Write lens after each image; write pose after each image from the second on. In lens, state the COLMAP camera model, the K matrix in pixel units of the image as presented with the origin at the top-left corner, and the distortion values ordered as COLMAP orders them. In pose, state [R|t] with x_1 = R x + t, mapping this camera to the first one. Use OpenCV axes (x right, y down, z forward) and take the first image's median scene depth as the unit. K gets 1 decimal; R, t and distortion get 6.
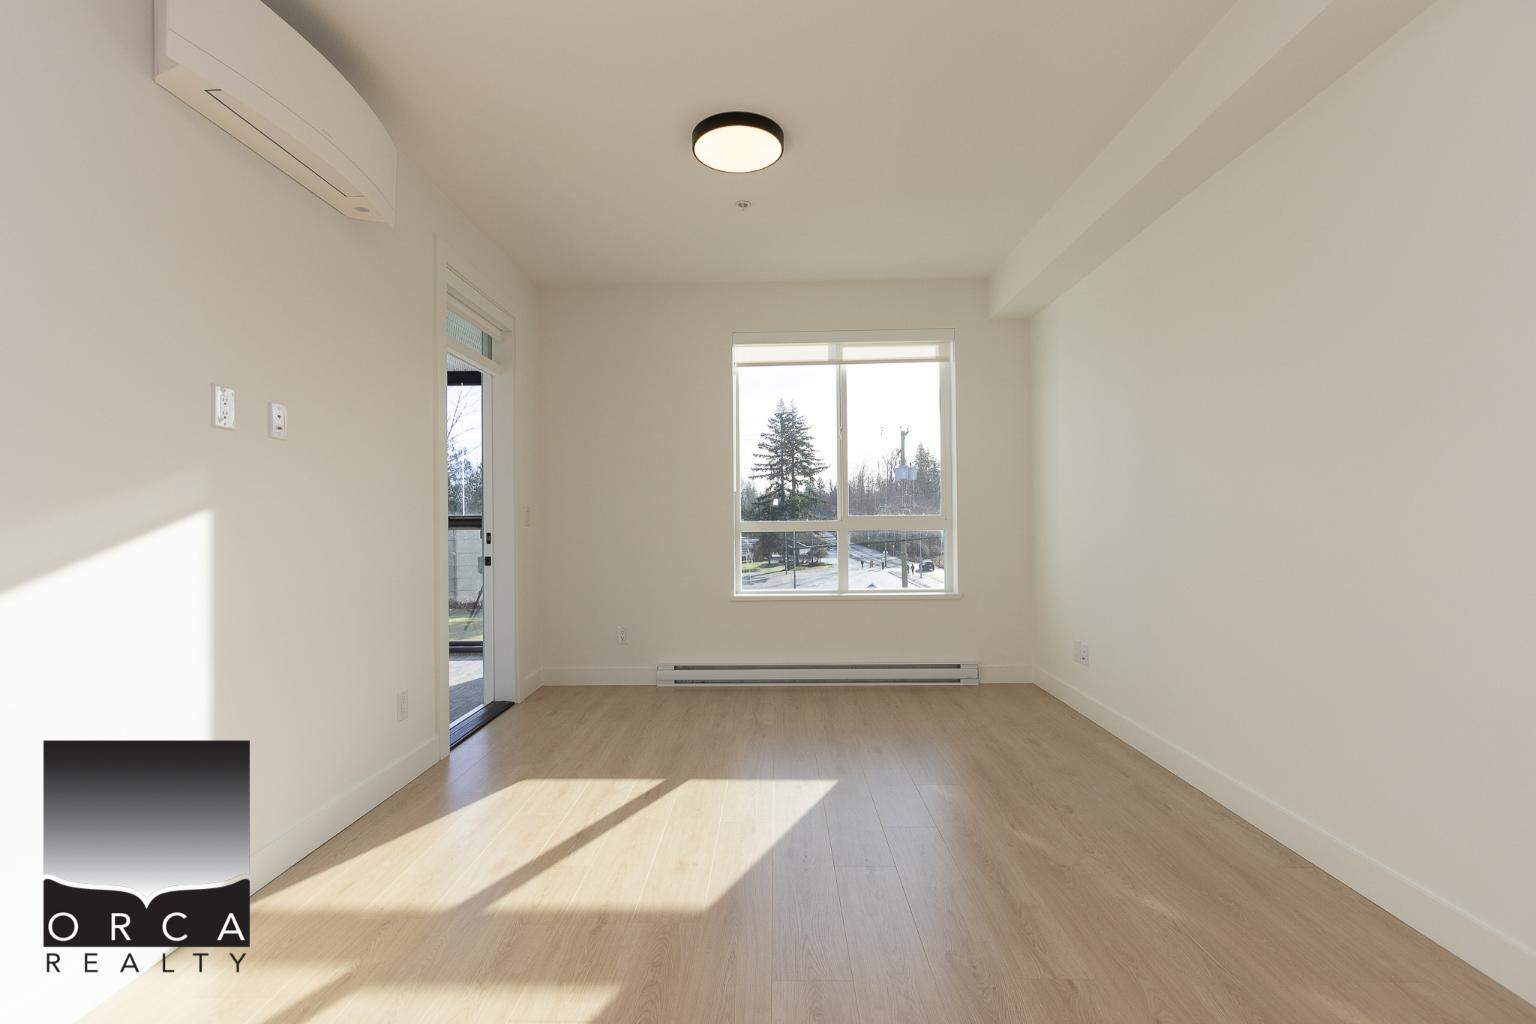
lens RADIAL K [[692.0, 0, 761.2], [0, 692.0, 520.0], [0, 0, 1]] dist [0.004318, -0.001133]
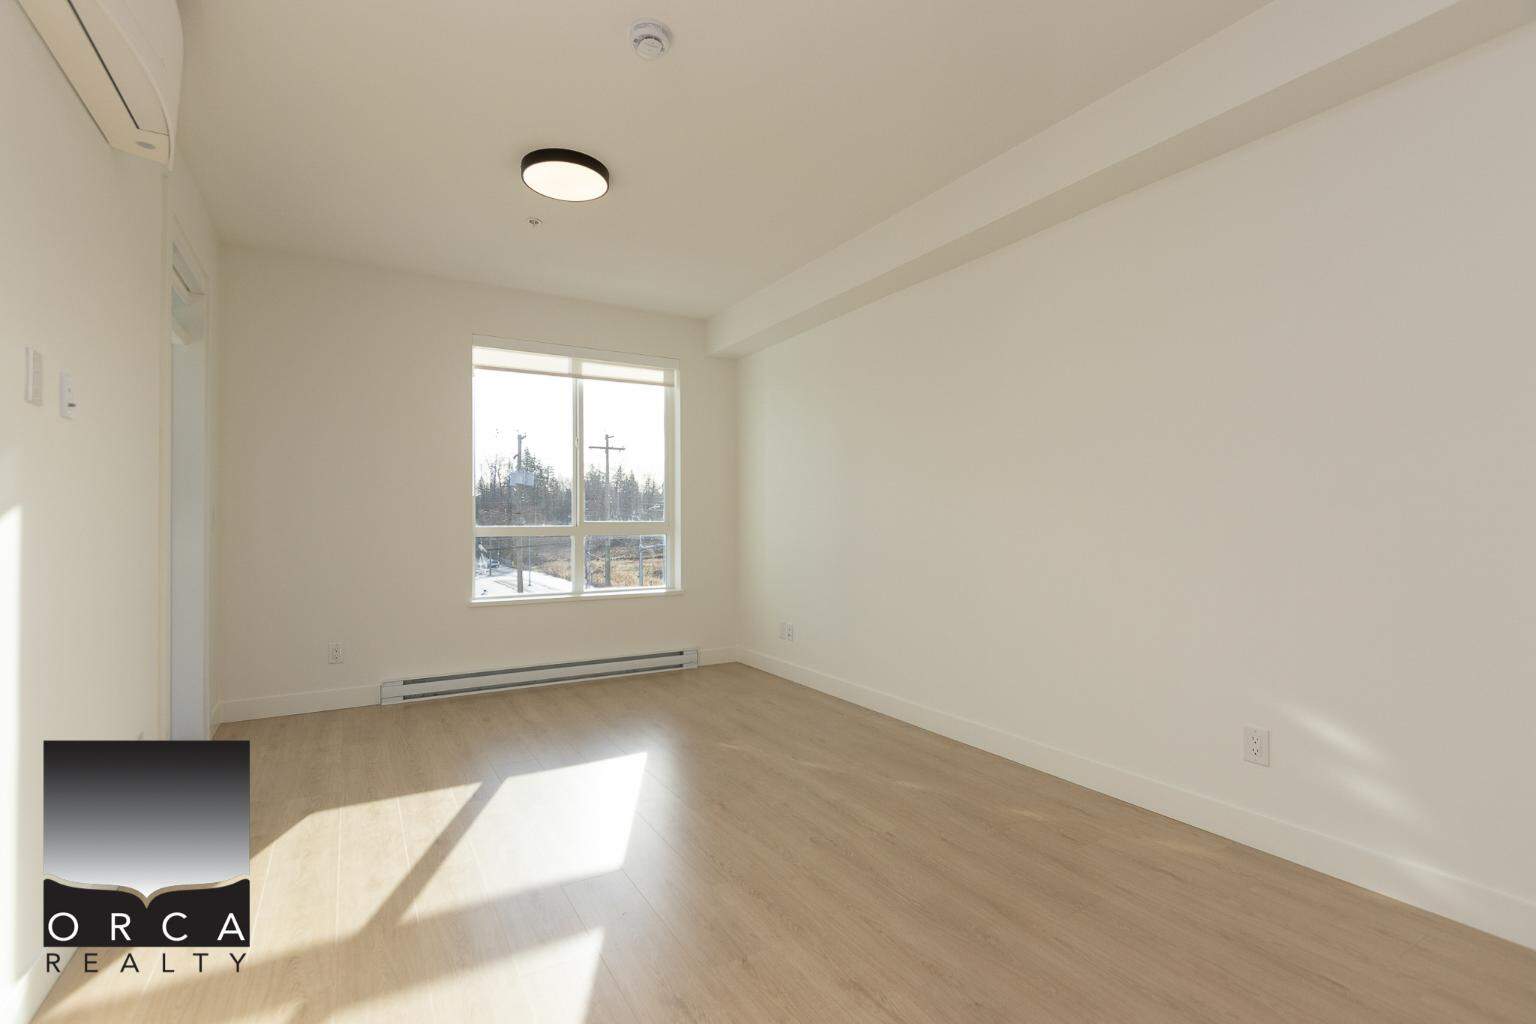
lens RADIAL K [[692.0, 0, 761.2], [0, 692.0, 520.0], [0, 0, 1]] dist [0.004318, -0.001133]
pose [[0.848792, 0.011086, 0.528610, -0.207215], [-0.006024, 0.999918, -0.011297, 0.002157], [-0.528692, 0.006405, 0.848789, -0.046241]]
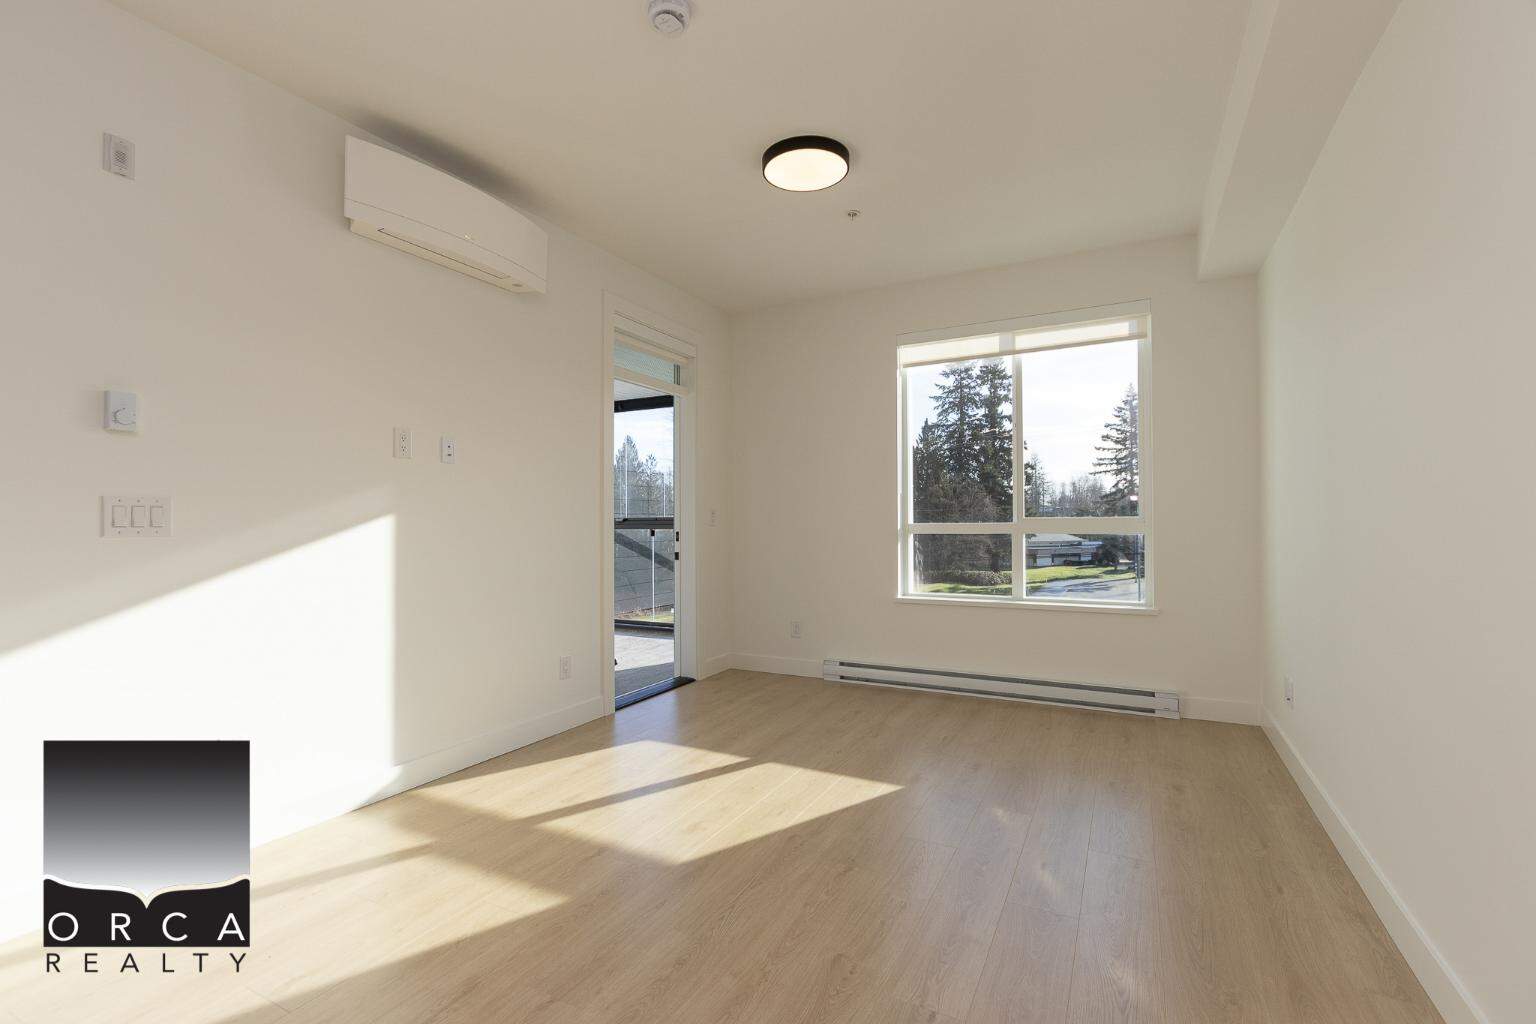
lens RADIAL K [[692.0, 0, 761.2], [0, 692.0, 520.0], [0, 0, 1]] dist [0.004318, -0.001133]
pose [[0.892824, 0.003540, -0.450392, 0.231362], [-0.003572, 0.999993, 0.000779, -0.002528], [0.450391, 0.000914, 0.892831, 0.018343]]
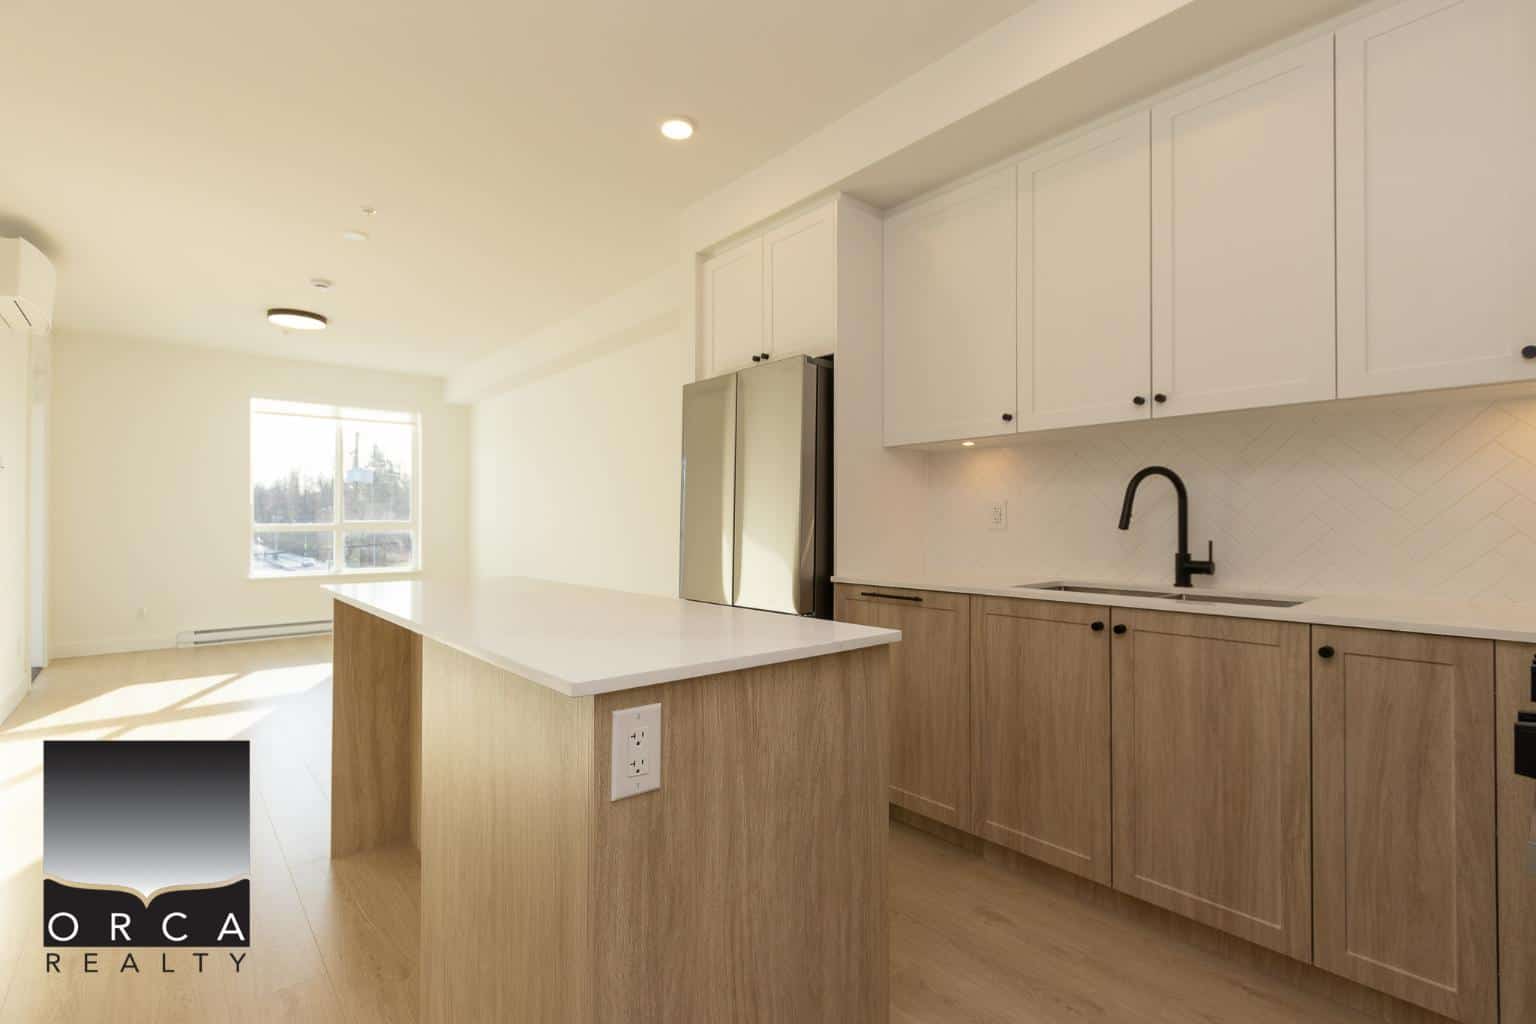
lens RADIAL K [[692.0, 0, 761.2], [0, 692.0, 520.0], [0, 0, 1]] dist [0.004318, -0.001133]
pose [[0.740263, 0.013683, 0.672179, -0.214942], [-0.007576, 0.999899, -0.012011, 0.002597], [-0.672275, 0.003799, 0.740292, -0.723245]]
